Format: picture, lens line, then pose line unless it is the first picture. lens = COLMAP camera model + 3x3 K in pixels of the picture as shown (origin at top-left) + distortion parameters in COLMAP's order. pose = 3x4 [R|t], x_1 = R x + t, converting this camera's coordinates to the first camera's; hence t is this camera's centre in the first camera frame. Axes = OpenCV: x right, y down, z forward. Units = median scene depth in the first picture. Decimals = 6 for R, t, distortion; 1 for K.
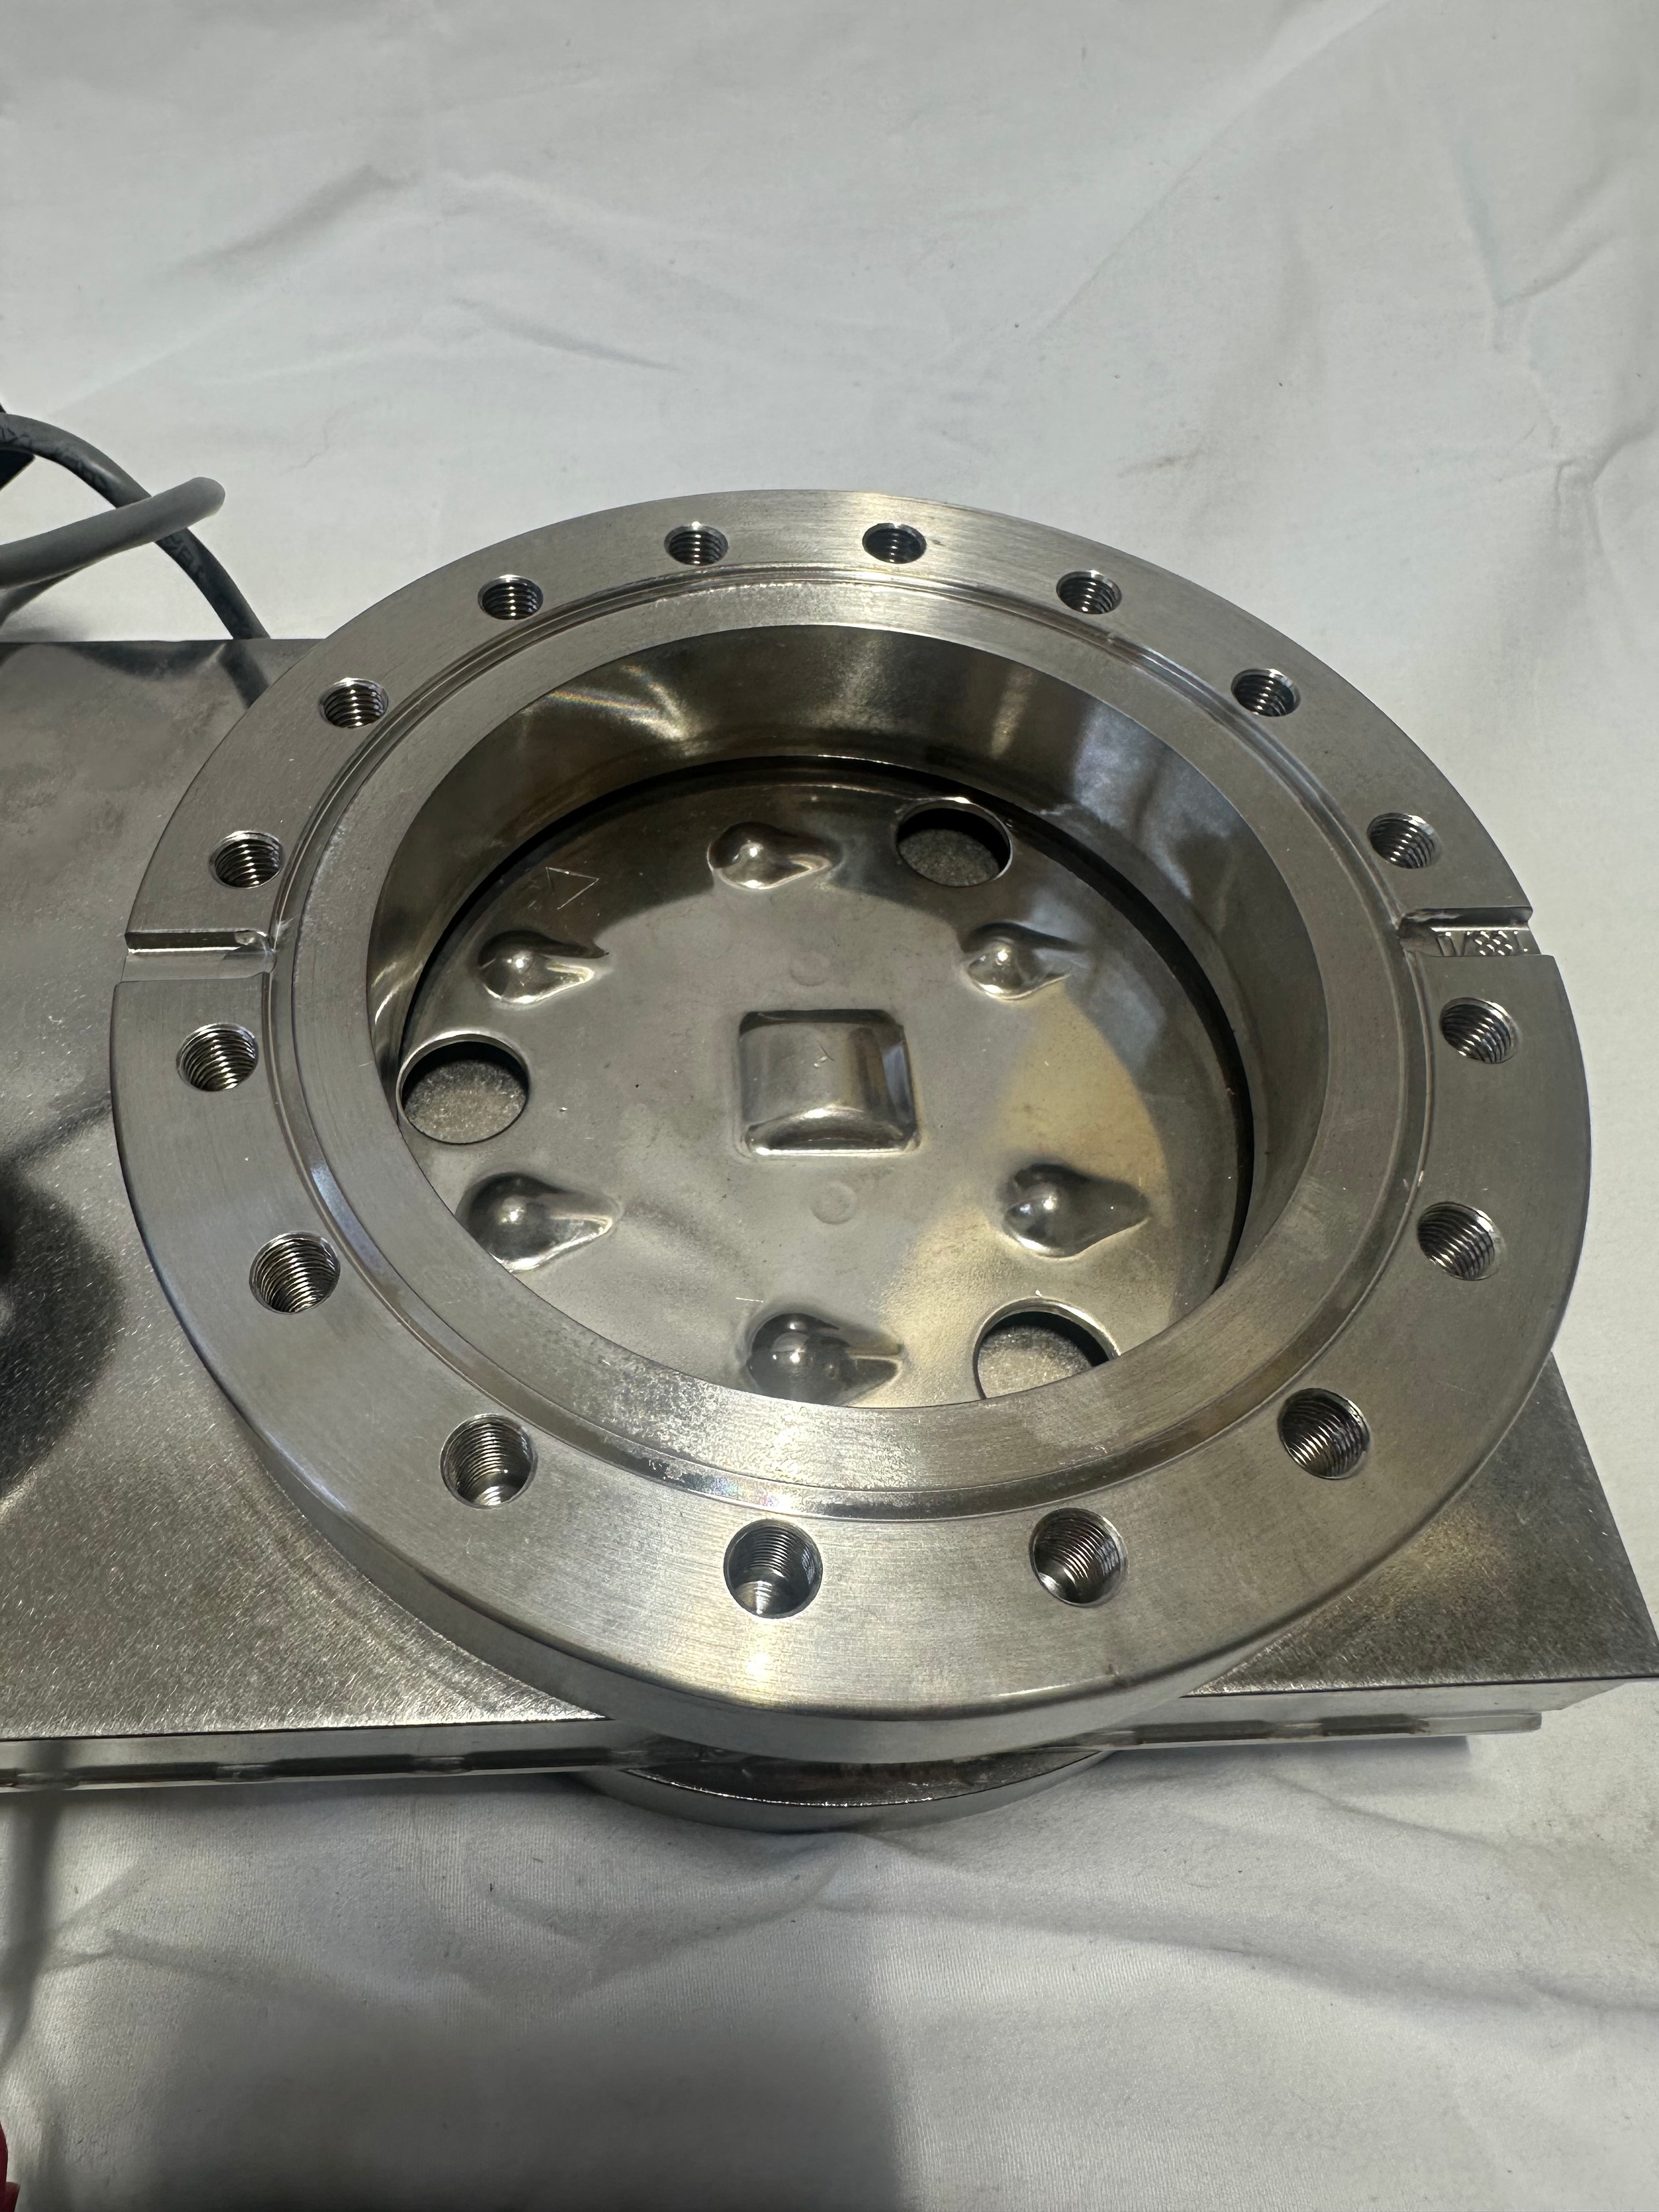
lens RADIAL K [[1630.8, 0, 820.6], [0, 1630.8, 1110.6], [0, 0, 1]] dist [0.024961, -0.000245]
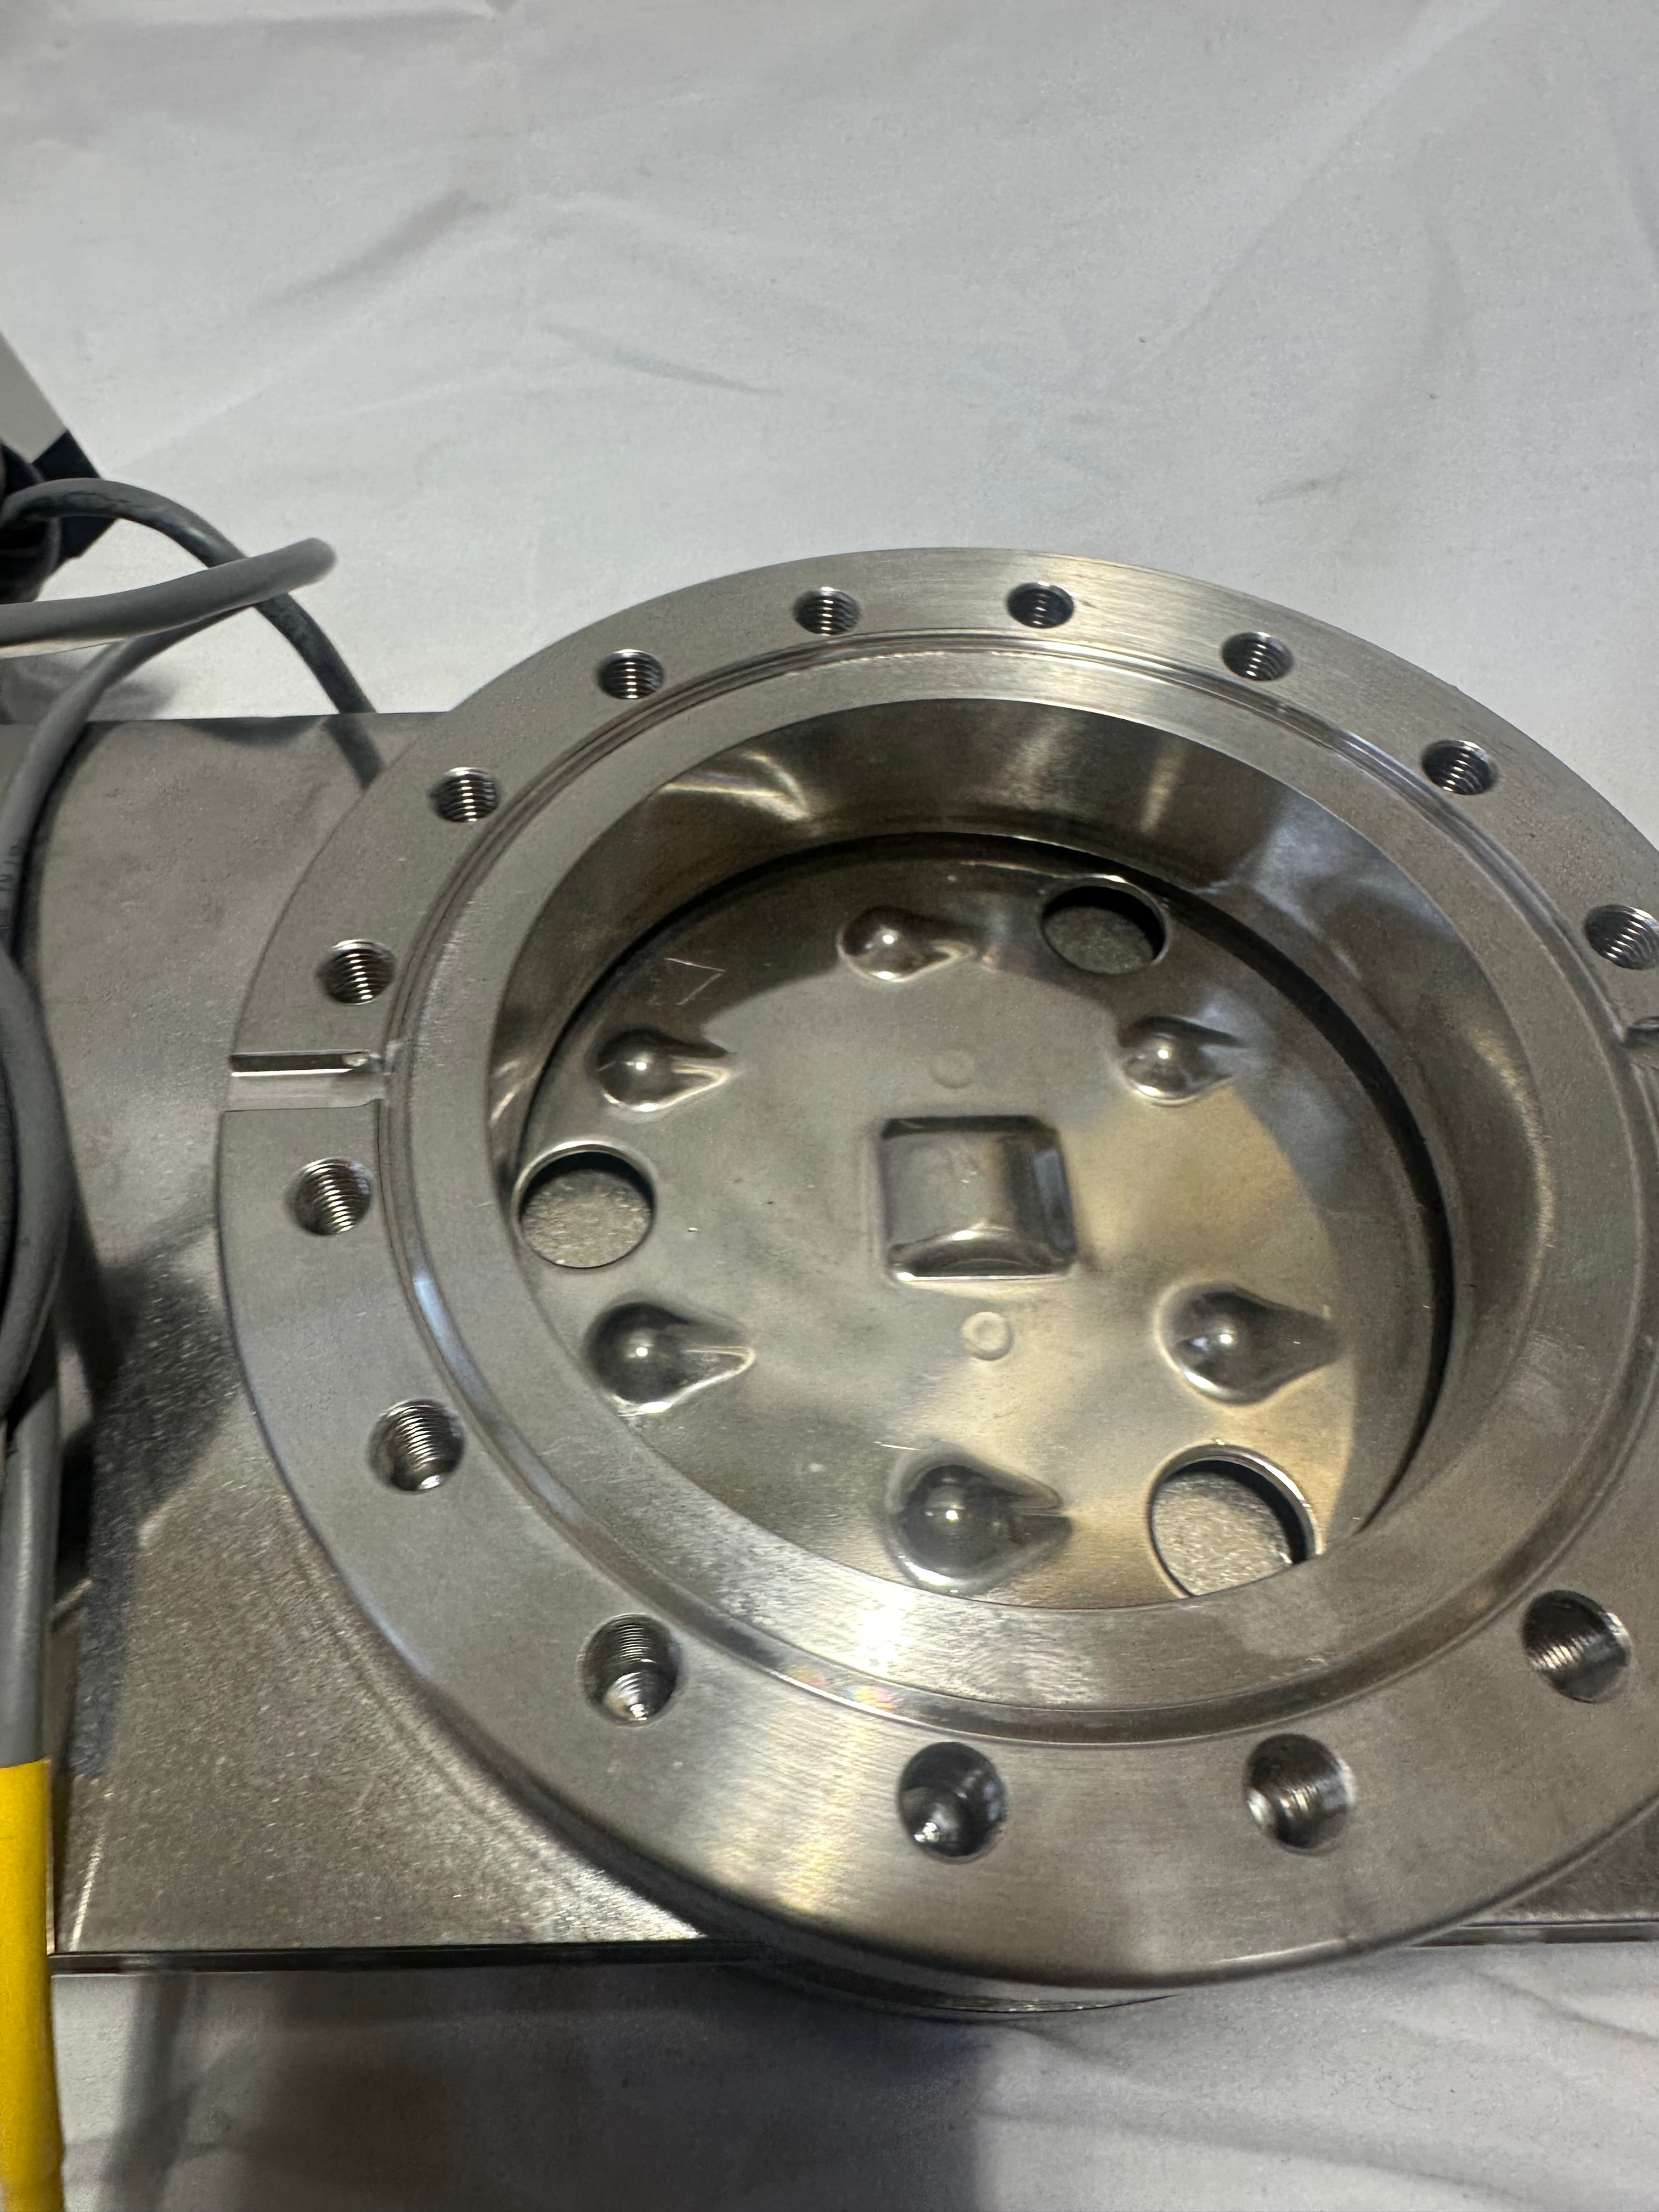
lens RADIAL K [[1630.8, 0, 820.6], [0, 1630.8, 1110.6], [0, 0, 1]] dist [0.024961, -0.000245]
pose [[0.999010, -0.004873, -0.044218, -0.043086], [0.005185, 0.999962, 0.006943, -0.074245], [0.044182, -0.007165, 0.998998, 0.077168]]
